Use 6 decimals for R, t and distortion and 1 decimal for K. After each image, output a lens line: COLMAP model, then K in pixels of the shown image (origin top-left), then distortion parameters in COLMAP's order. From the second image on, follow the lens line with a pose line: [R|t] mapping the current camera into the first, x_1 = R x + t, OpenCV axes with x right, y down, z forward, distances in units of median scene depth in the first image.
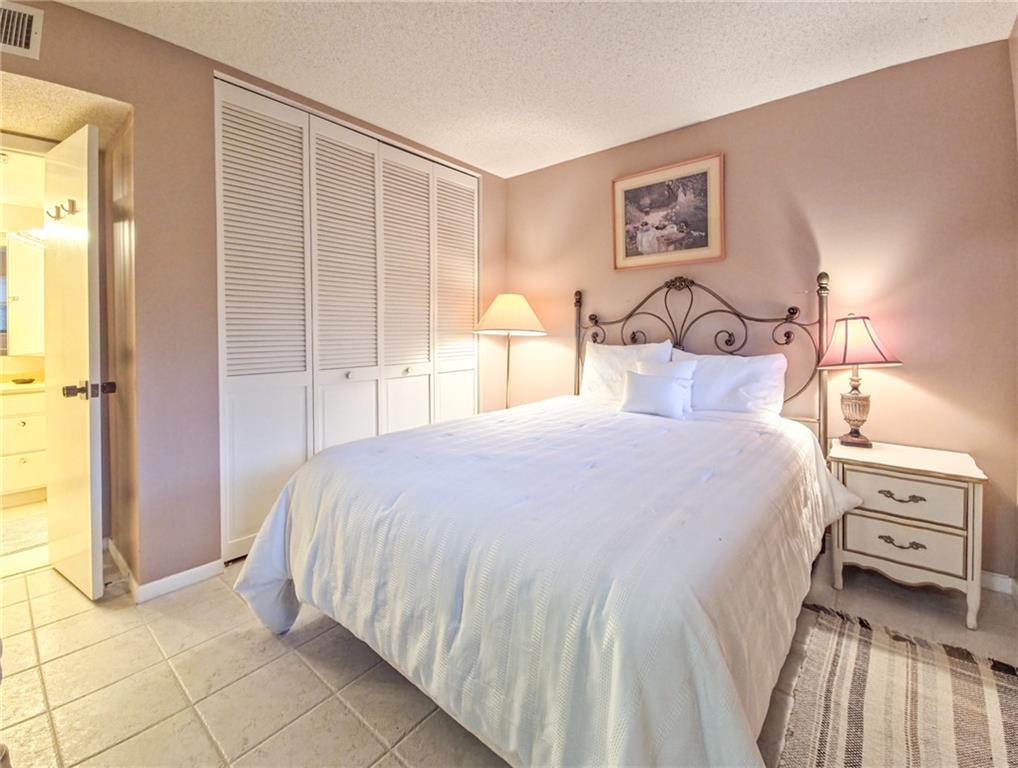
lens RADIAL K [[444.0, 0, 515.3], [0, 444.0, 336.6], [0, 0, 1]] dist [0.009349, -0.007583]
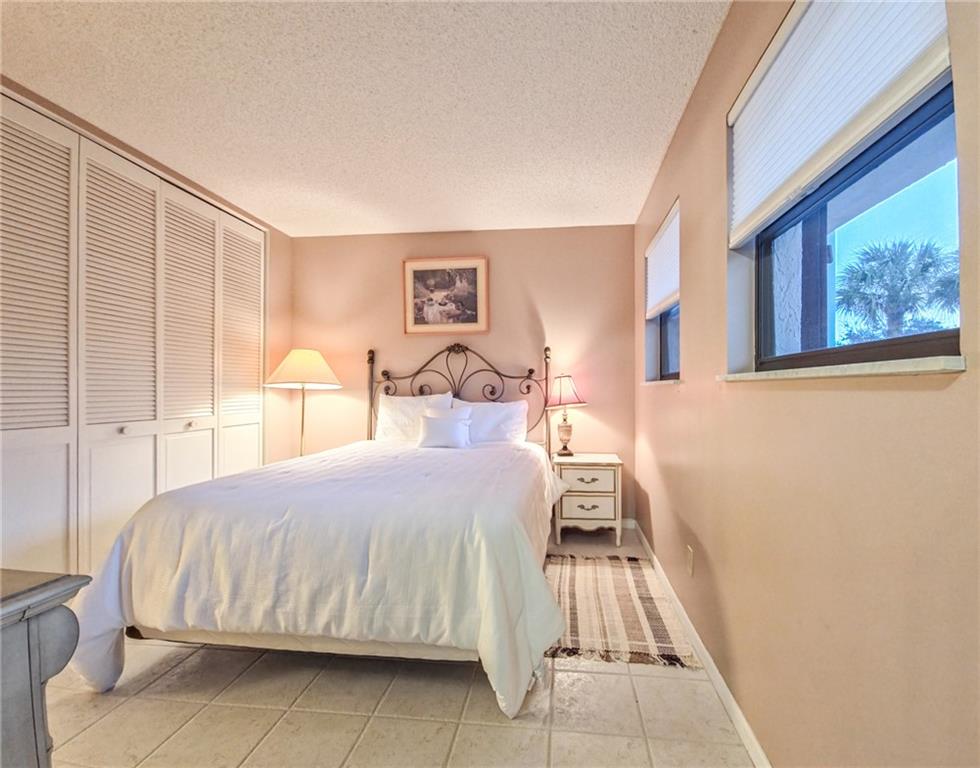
lens RADIAL K [[437.4, 0, 527.7], [0, 437.4, 387.9], [0, 0, 1]] dist [-0.008275, 0.001333]
pose [[0.826427, 0.004745, 0.563024, -0.193026], [0.006373, 0.999822, -0.017781, 0.021926], [-0.563008, 0.018283, 0.826249, -0.188896]]
